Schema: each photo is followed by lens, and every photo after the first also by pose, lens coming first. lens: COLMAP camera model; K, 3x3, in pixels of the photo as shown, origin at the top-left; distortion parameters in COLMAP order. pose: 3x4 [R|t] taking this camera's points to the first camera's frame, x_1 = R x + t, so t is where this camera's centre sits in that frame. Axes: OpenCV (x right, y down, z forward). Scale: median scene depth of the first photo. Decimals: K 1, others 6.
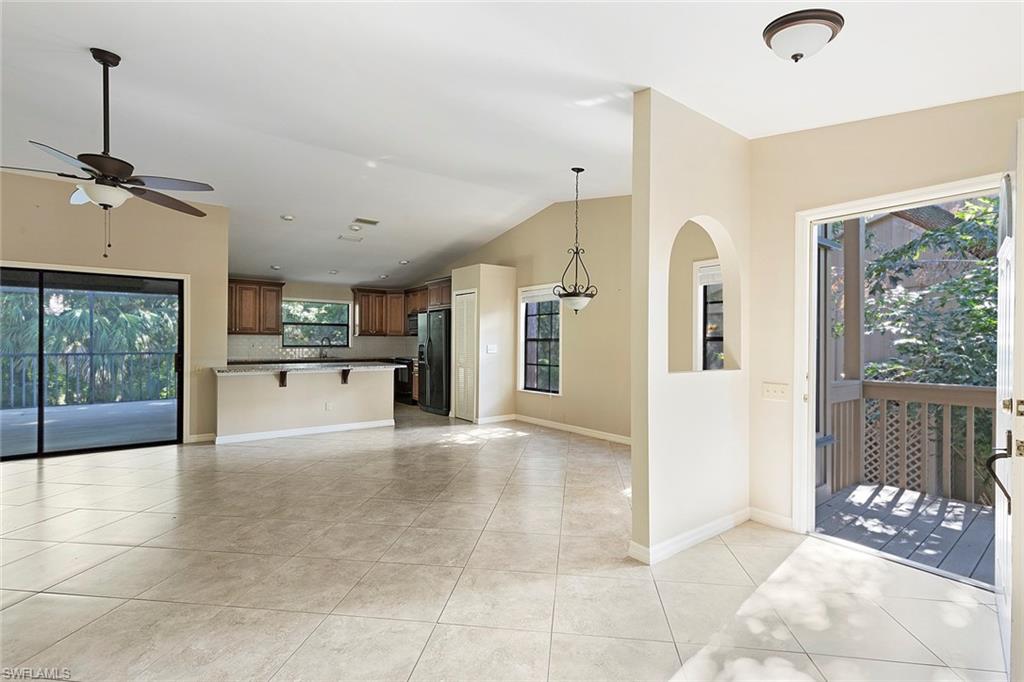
lens RADIAL K [[466.6, 0, 519.2], [0, 466.6, 339.6], [0, 0, 1]] dist [0.011880, 0.000072]
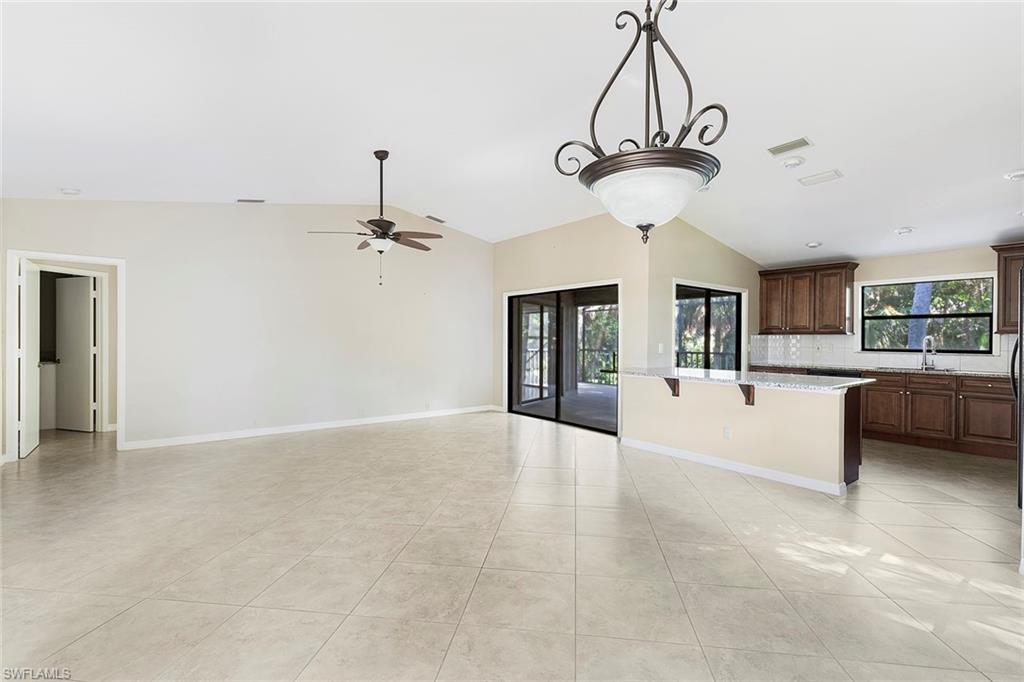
lens RADIAL K [[466.6, 0, 518.0], [0, 466.6, 342.5], [0, 0, 1]] dist [0.011880, 0.000072]
pose [[0.006651, 0.006073, -0.999959, 0.270144], [-0.002866, 0.999978, 0.006054, 0.000494], [0.999974, 0.002826, 0.006668, 0.593911]]
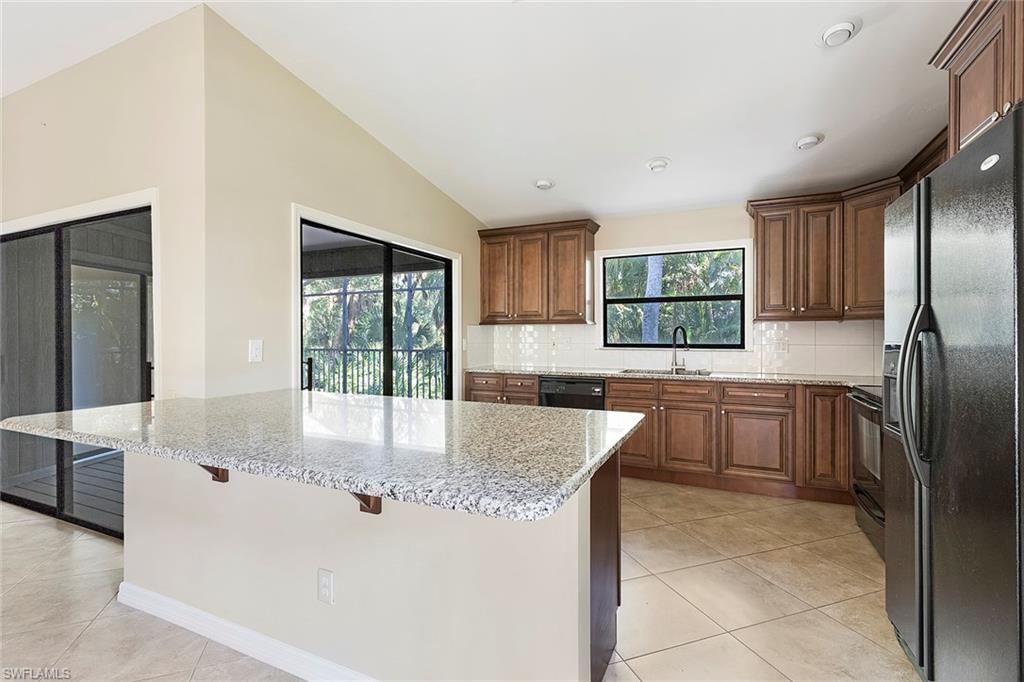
lens RADIAL K [[466.6, 0, 513.3], [0, 466.6, 337.4], [0, 0, 1]] dist [0.011880, 0.000072]
pose [[0.451036, 0.001123, -0.892505, -0.111565], [0.004654, 0.999983, 0.003611, 0.004038], [0.892494, -0.005782, 0.451023, 0.859400]]
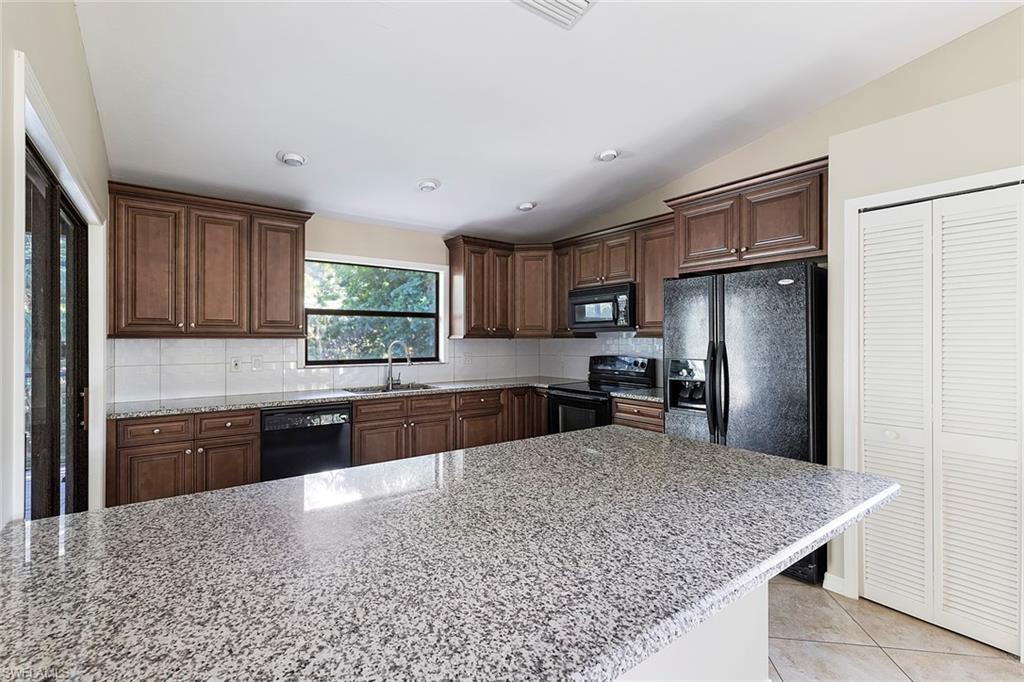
lens RADIAL K [[466.6, 0, 520.8], [0, 466.6, 336.2], [0, 0, 1]] dist [0.011880, 0.000072]
pose [[0.999908, -0.004749, -0.012704, -0.378929], [0.004720, 0.999986, -0.002258, -0.011432], [0.012715, 0.002198, 0.999917, 0.716959]]
